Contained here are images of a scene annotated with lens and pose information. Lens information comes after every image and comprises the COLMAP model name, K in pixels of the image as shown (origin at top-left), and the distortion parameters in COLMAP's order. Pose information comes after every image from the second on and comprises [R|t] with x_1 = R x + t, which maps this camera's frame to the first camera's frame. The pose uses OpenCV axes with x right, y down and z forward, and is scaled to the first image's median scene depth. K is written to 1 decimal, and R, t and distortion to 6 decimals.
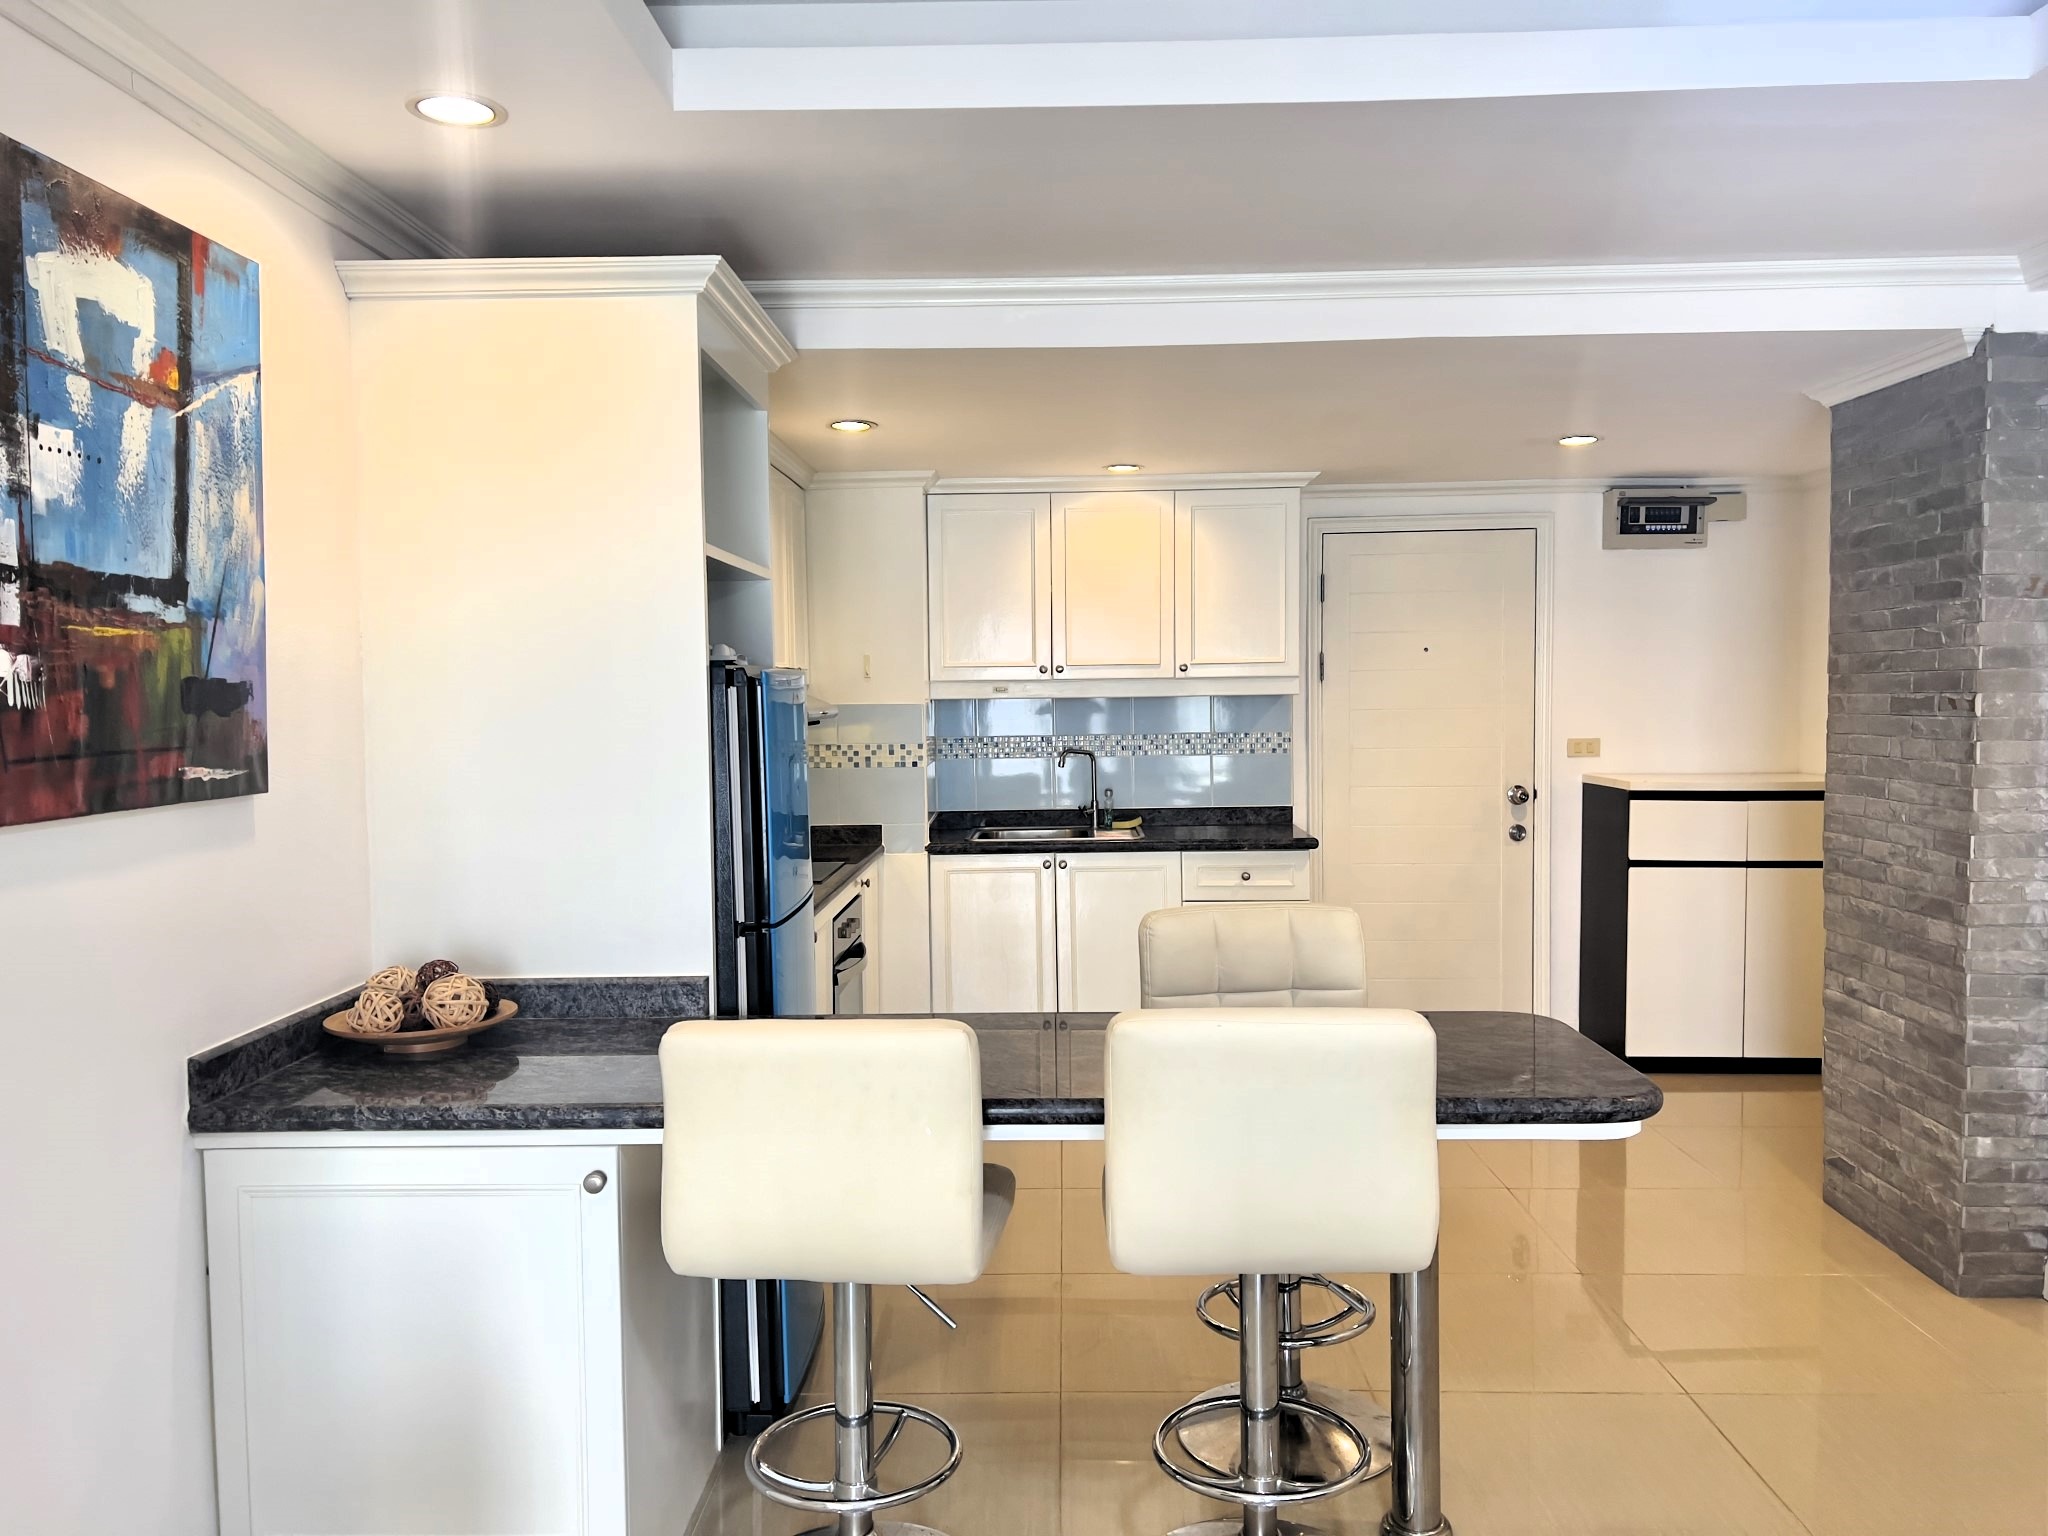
lens RADIAL K [[1535.1, 0, 1028.8], [0, 1535.1, 768.9], [0, 0, 1]] dist [0.047147, -0.038497]
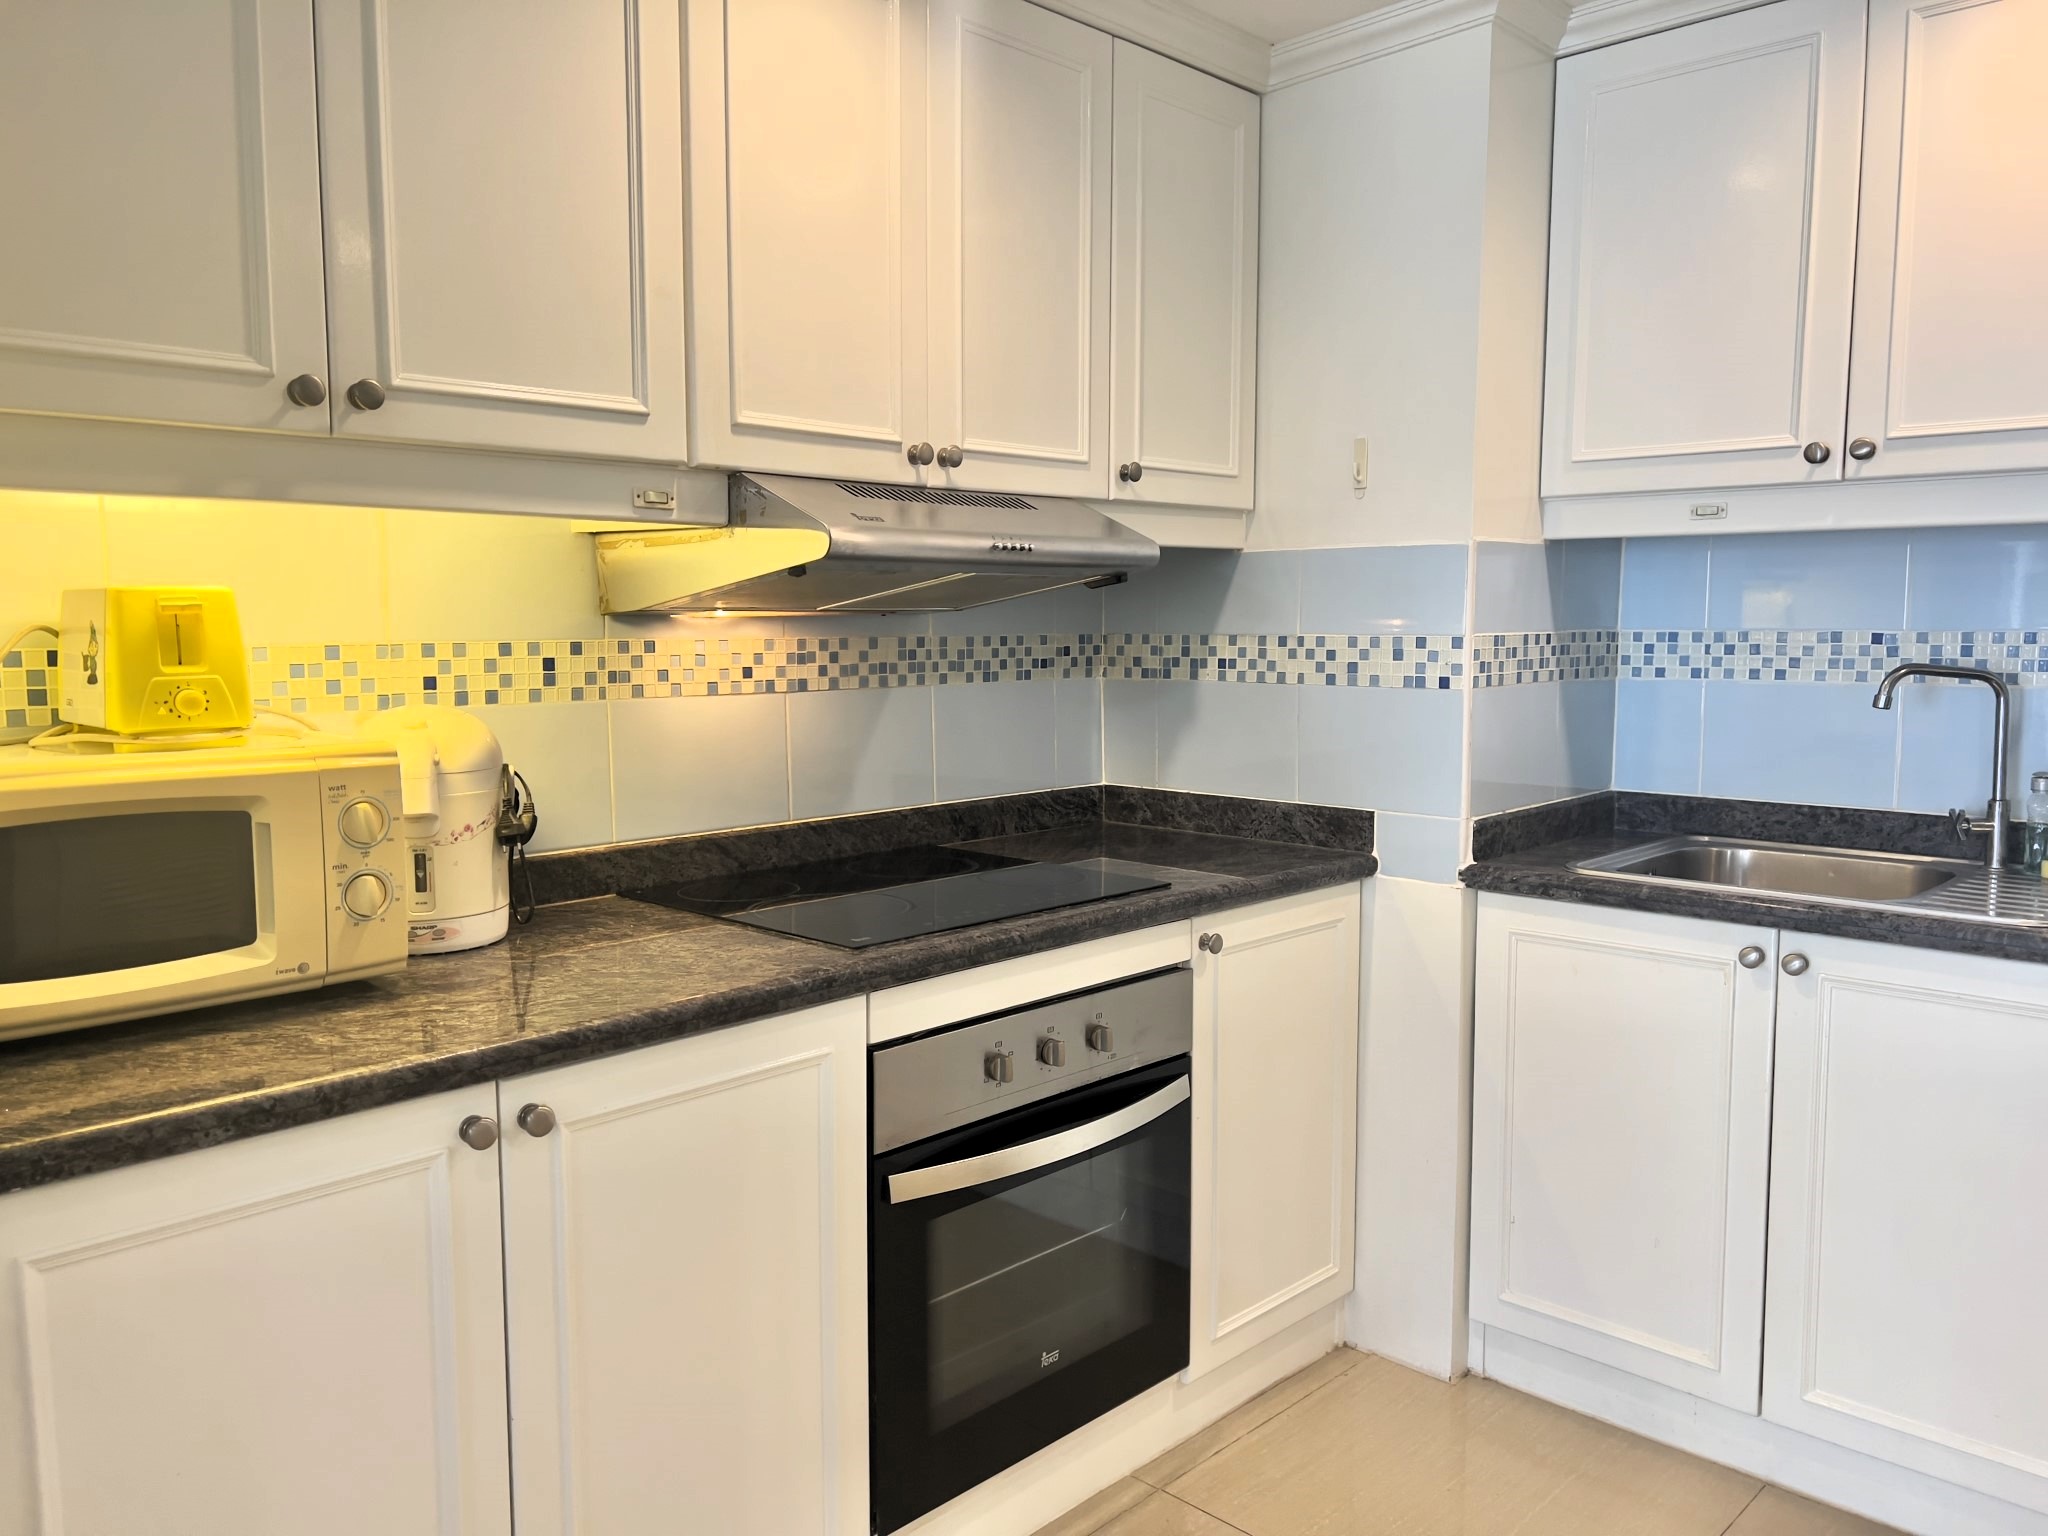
lens RADIAL K [[1535.1, 0, 1008.8], [0, 1535.1, 764.4], [0, 0, 1]] dist [0.047147, -0.038497]
pose [[0.725688, 0.077586, -0.683636, 0.139645], [-0.043727, 0.996814, 0.066712, -0.003829], [0.686633, -0.018519, 0.726768, 0.590525]]
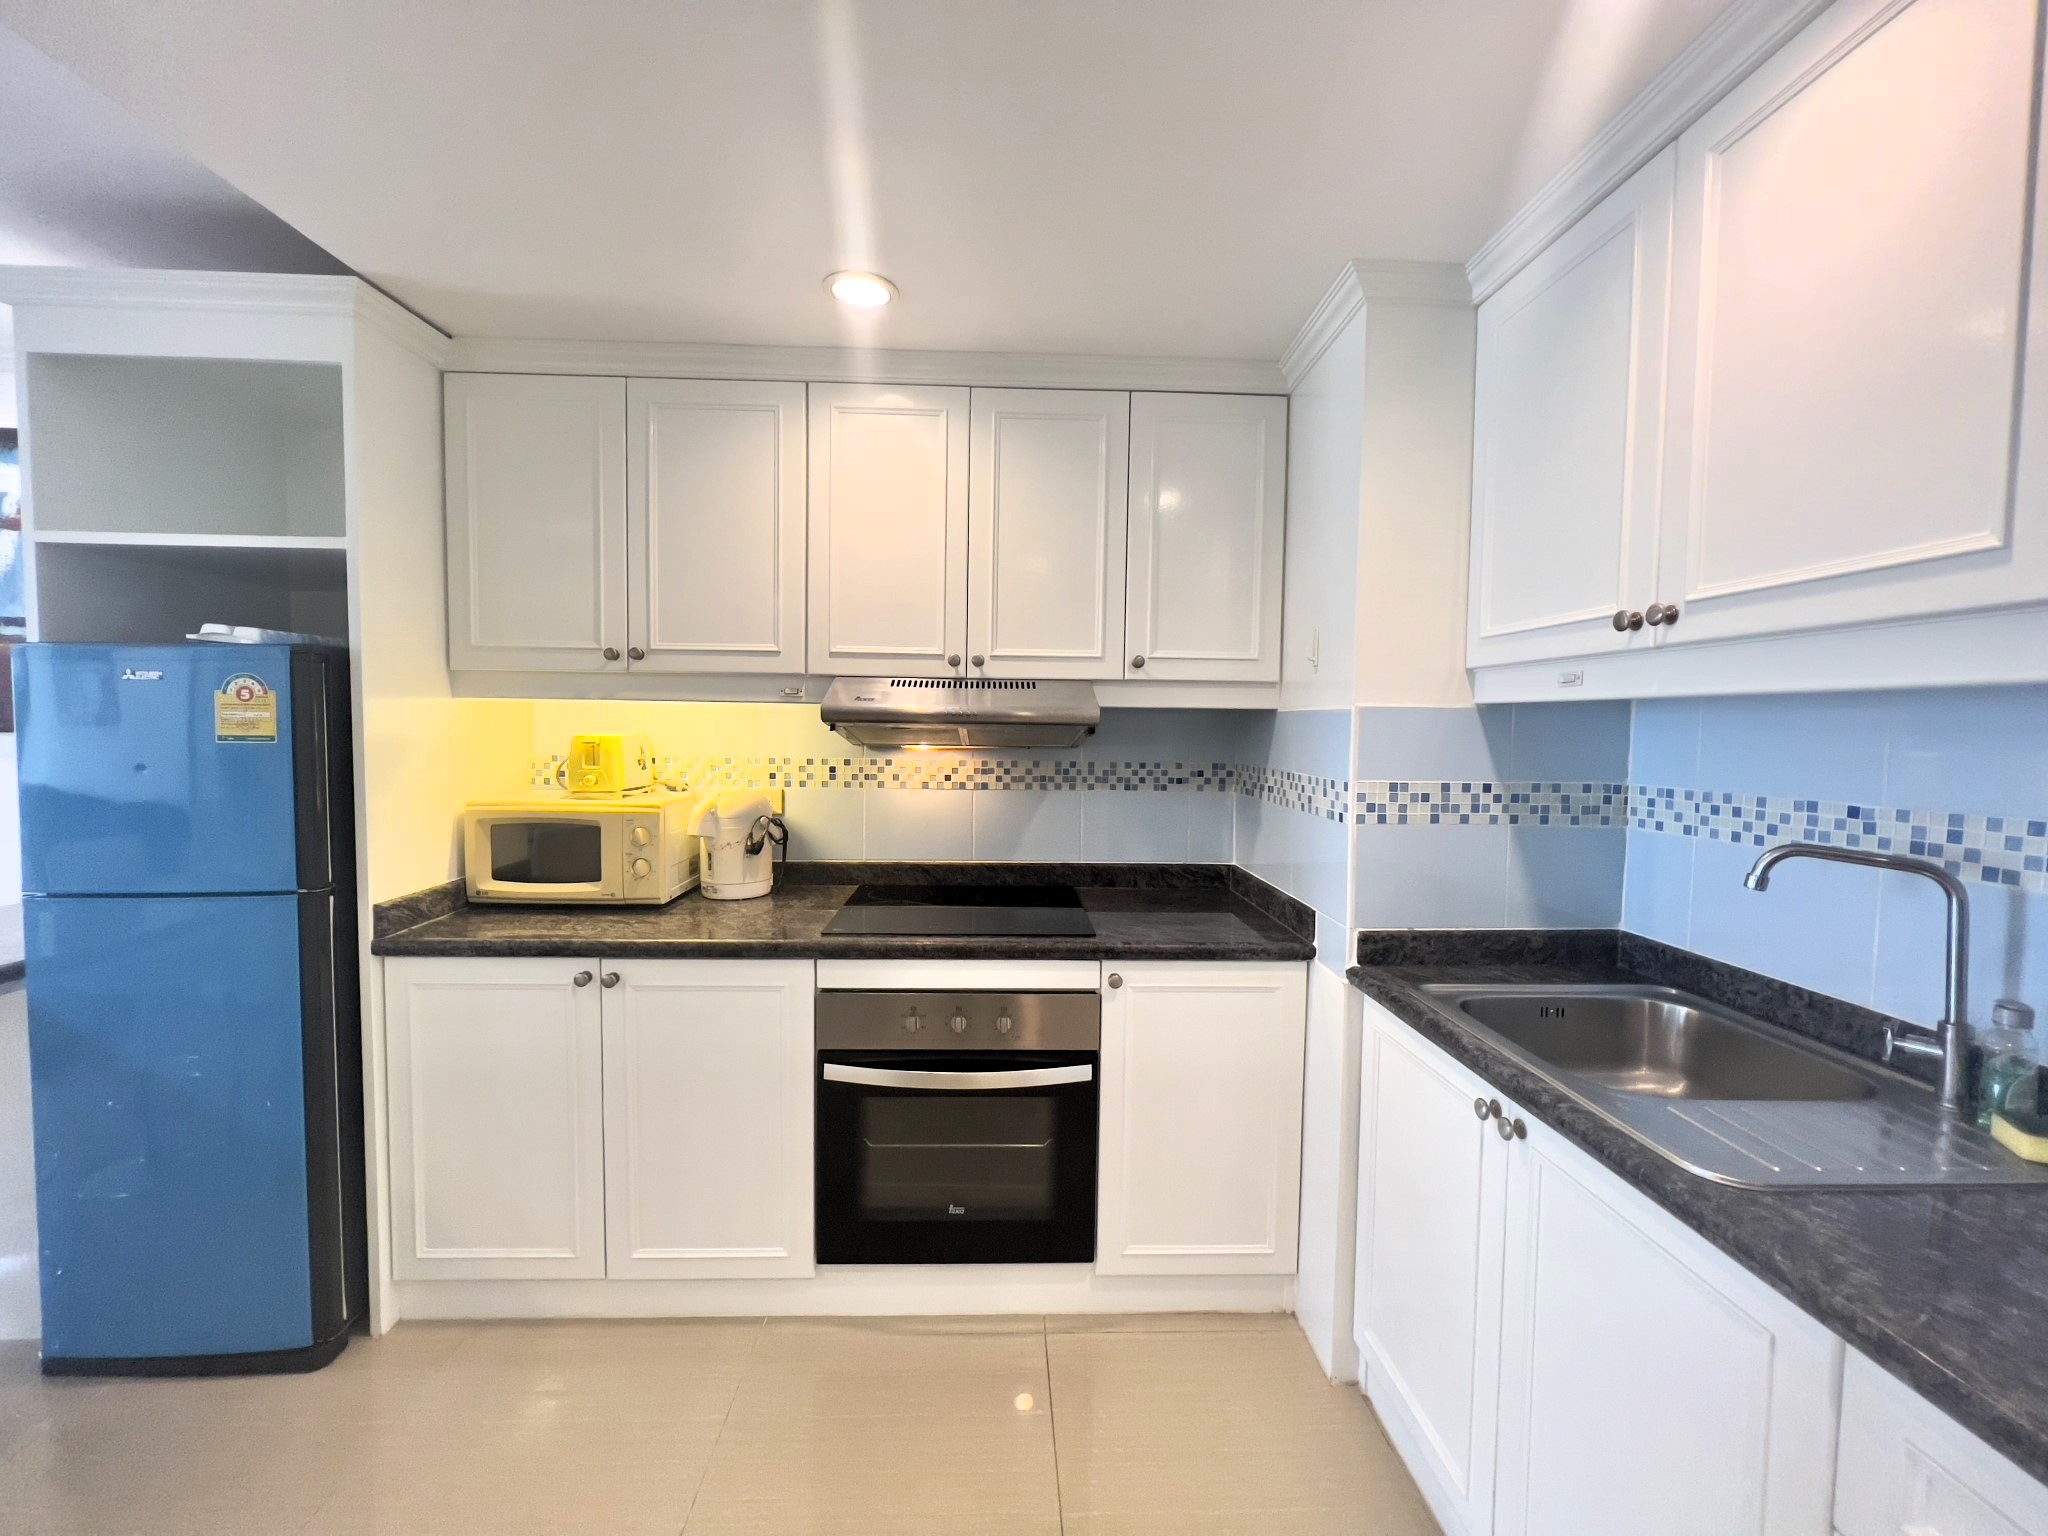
lens RADIAL K [[815.7, 0, 1018.5], [0, 815.7, 759.1], [0, 0, 1]] dist [-0.005099, 0.001196]
pose [[0.048928, 0.055492, -0.997260, 0.213900], [-0.068121, 0.996316, 0.052098, -0.031686], [0.996477, 0.065385, 0.052528, 0.865259]]
